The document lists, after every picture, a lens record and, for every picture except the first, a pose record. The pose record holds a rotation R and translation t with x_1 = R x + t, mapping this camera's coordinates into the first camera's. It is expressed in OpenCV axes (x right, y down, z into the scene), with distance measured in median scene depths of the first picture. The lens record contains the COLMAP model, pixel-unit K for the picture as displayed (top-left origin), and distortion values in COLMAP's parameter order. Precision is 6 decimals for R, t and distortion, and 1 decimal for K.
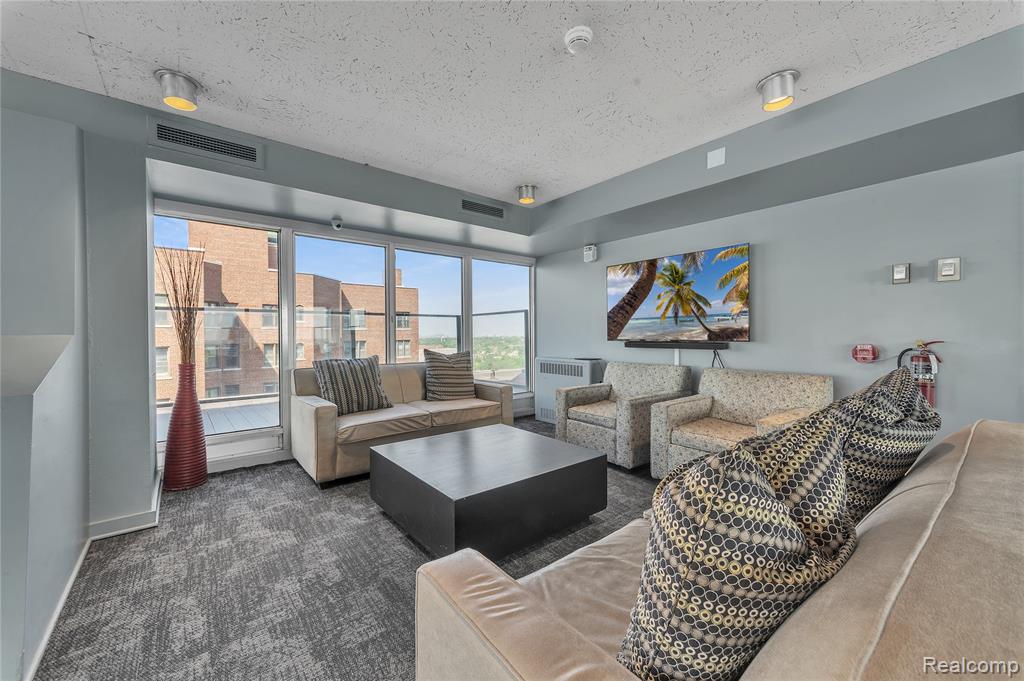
lens RADIAL K [[399.0, 0, 511.1], [0, 399.0, 337.3], [0, 0, 1]] dist [0.005741, -0.000222]
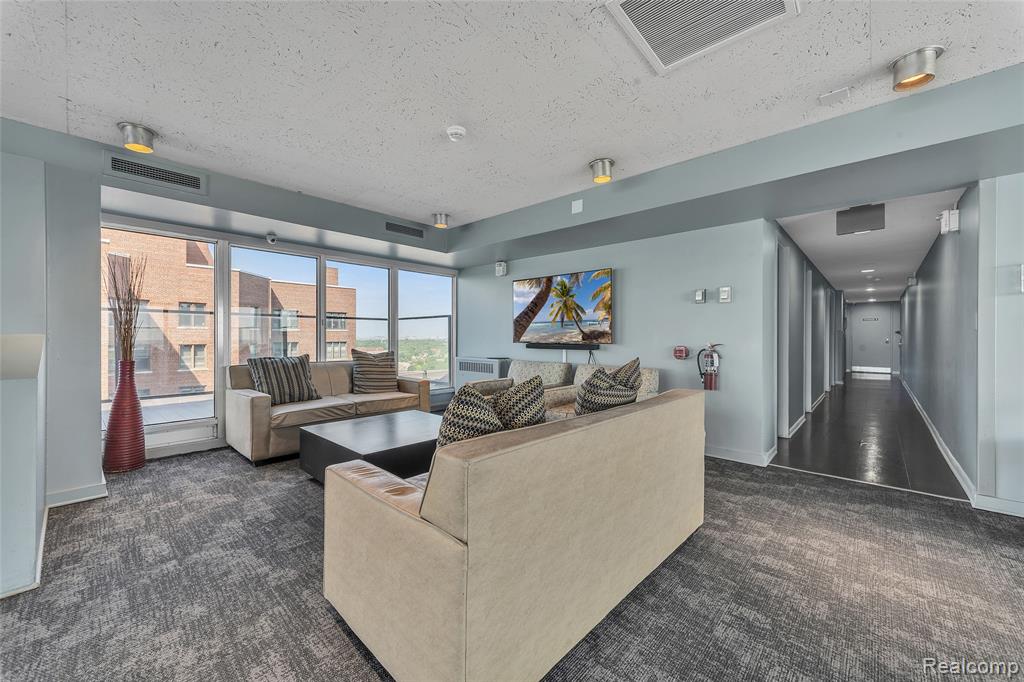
lens RADIAL K [[399.0, 0, 511.1], [0, 399.0, 337.8], [0, 0, 1]] dist [0.005741, -0.000222]
pose [[0.990128, 0.007810, 0.139951, 0.089734], [-0.007105, 0.999959, -0.005540, 0.000758], [-0.139988, 0.004491, 0.990143, -0.240501]]
